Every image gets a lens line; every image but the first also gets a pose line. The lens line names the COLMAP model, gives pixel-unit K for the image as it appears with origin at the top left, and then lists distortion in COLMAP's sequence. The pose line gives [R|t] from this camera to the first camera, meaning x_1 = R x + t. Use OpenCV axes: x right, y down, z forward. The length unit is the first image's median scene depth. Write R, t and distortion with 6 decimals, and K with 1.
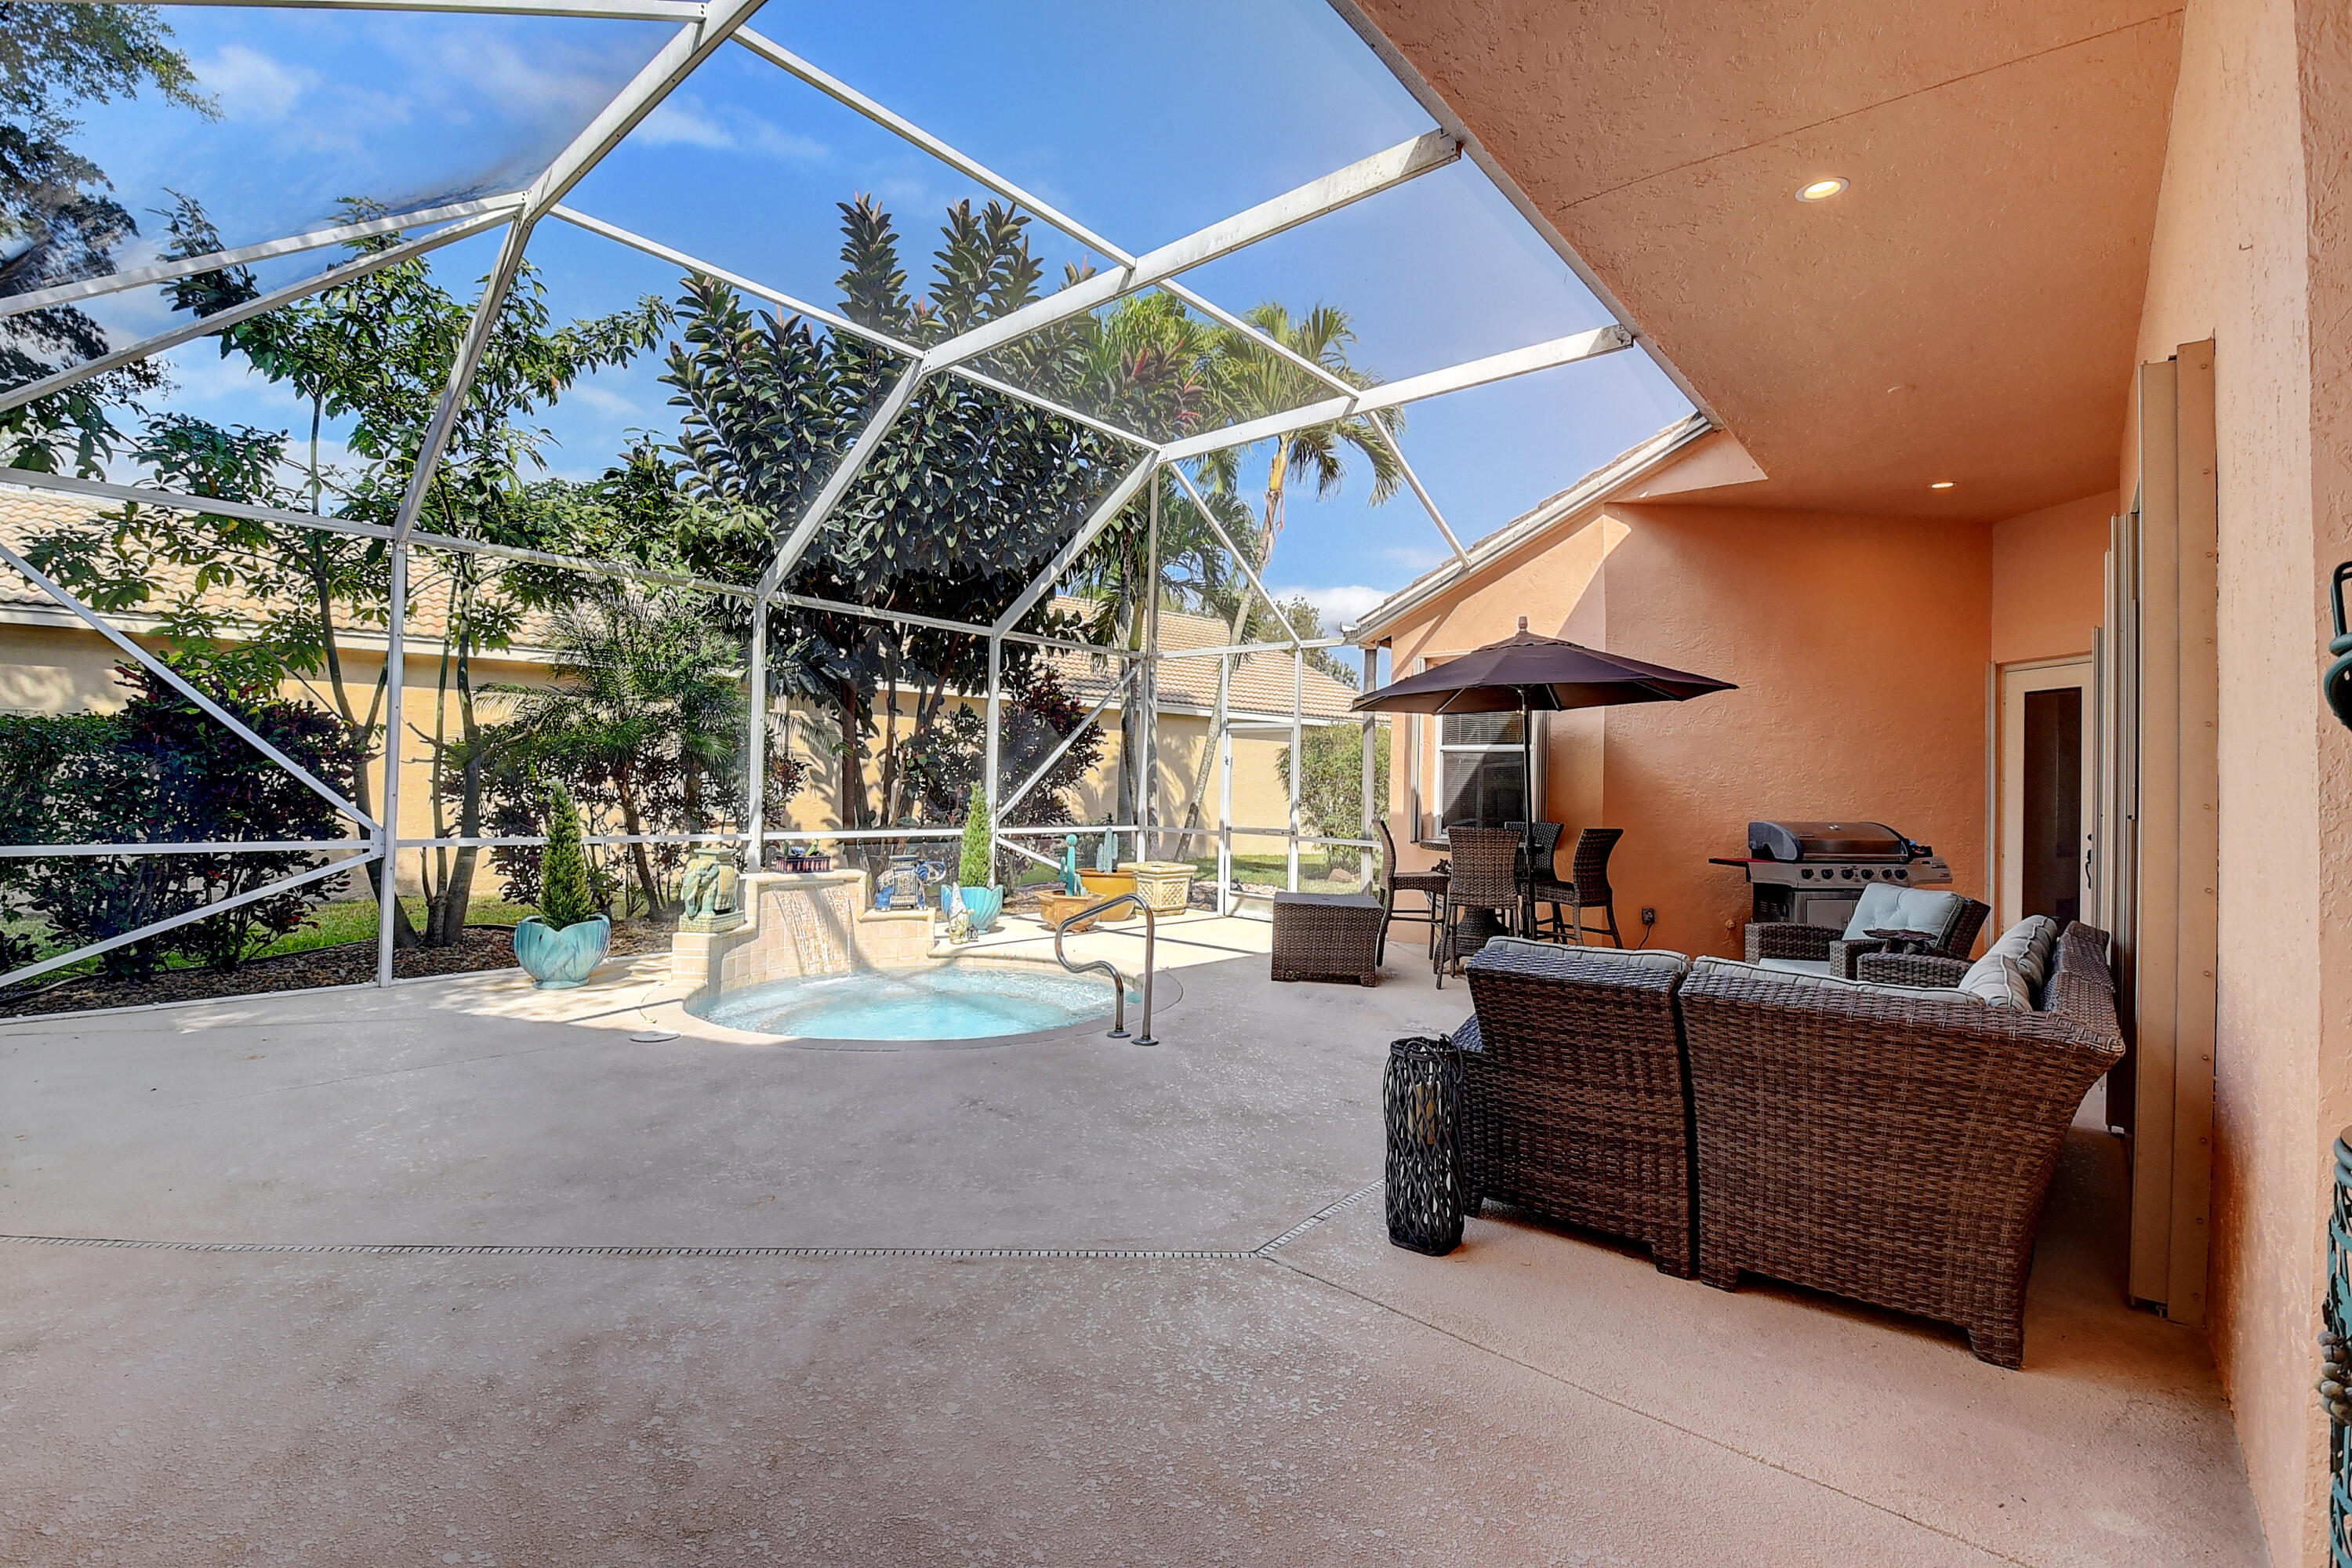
lens RADIAL K [[1029.7, 0, 1177.7], [0, 1029.7, 788.3], [0, 0, 1]] dist [-0.008868, -0.011677]
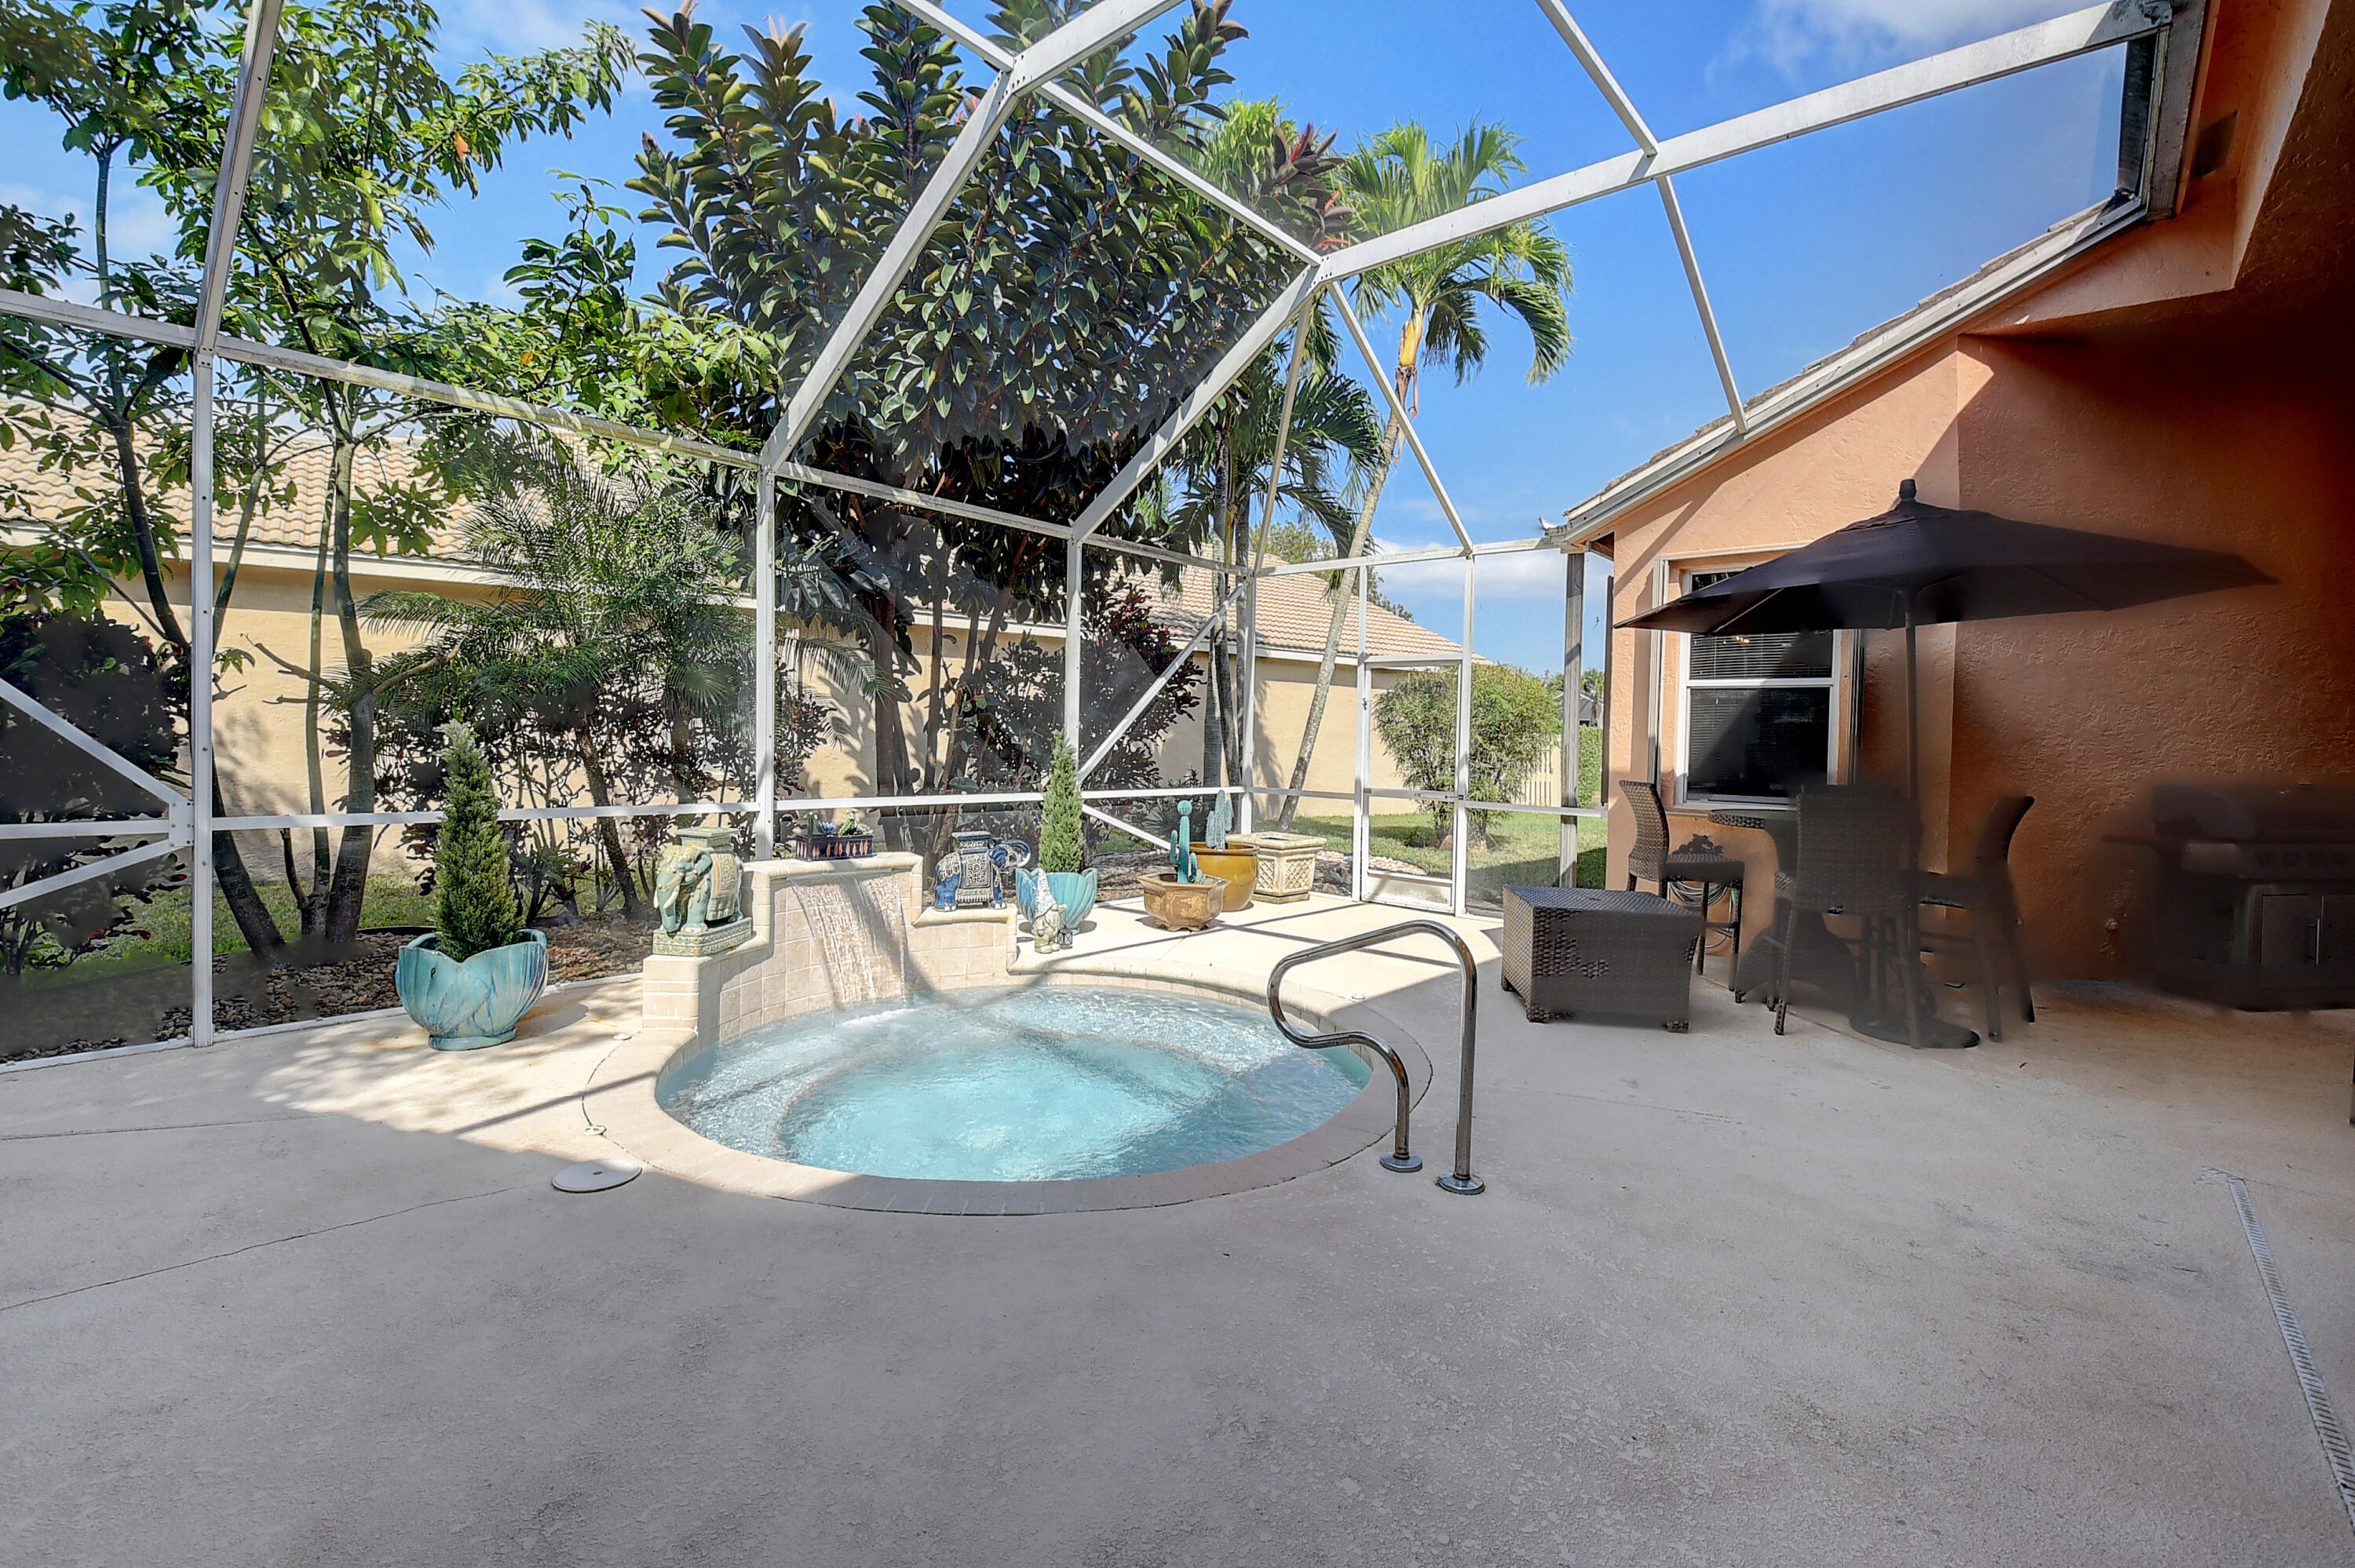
lens RADIAL K [[1030.9, 0, 1178.7], [0, 1030.9, 792.0], [0, 0, 1]] dist [-0.008868, -0.011677]
pose [[0.999971, -0.000976, -0.007617, -0.109553], [0.001343, 0.998830, 0.048337, 0.002489], [0.007561, -0.048346, 0.998802, 0.267097]]
